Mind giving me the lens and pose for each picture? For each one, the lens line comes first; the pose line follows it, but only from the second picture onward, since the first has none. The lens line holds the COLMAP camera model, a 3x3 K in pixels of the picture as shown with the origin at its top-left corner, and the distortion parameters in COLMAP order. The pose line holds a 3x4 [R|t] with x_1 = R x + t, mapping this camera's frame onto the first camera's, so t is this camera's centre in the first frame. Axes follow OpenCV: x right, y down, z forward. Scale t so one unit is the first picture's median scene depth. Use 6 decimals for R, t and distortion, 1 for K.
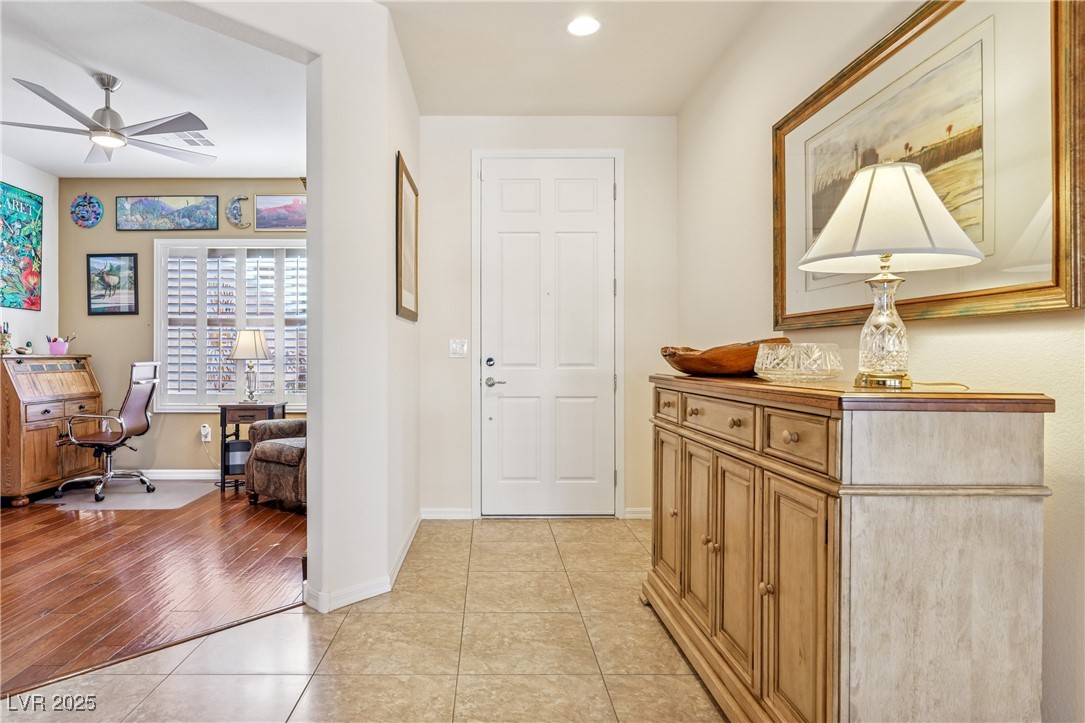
lens RADIAL K [[689.6, 0, 542.5], [0, 689.6, 361.5], [0, 0, 1]] dist [0.007061, -0.000269]
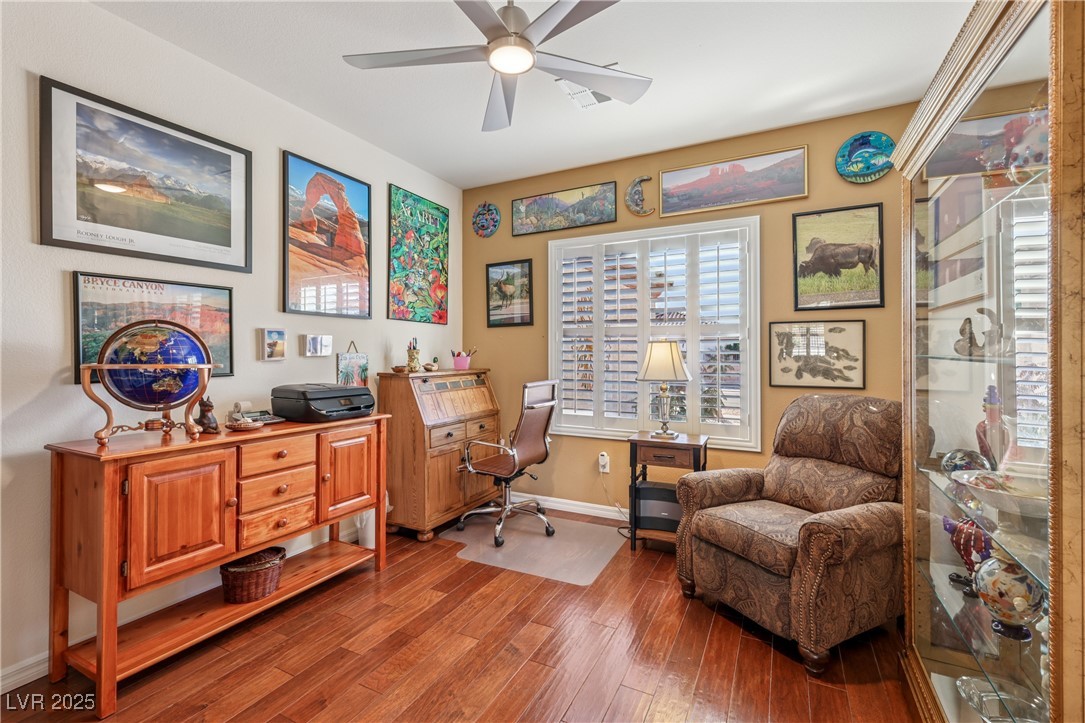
lens RADIAL K [[473.2, 0, 542.2], [0, 473.2, 354.6], [0, 0, 1]] dist [0.003222, 0.000247]
pose [[0.891884, -0.000270, -0.452264, -0.301707], [0.002971, 0.999982, 0.005263, -0.033628], [0.452255, -0.006037, 0.891868, 0.463056]]
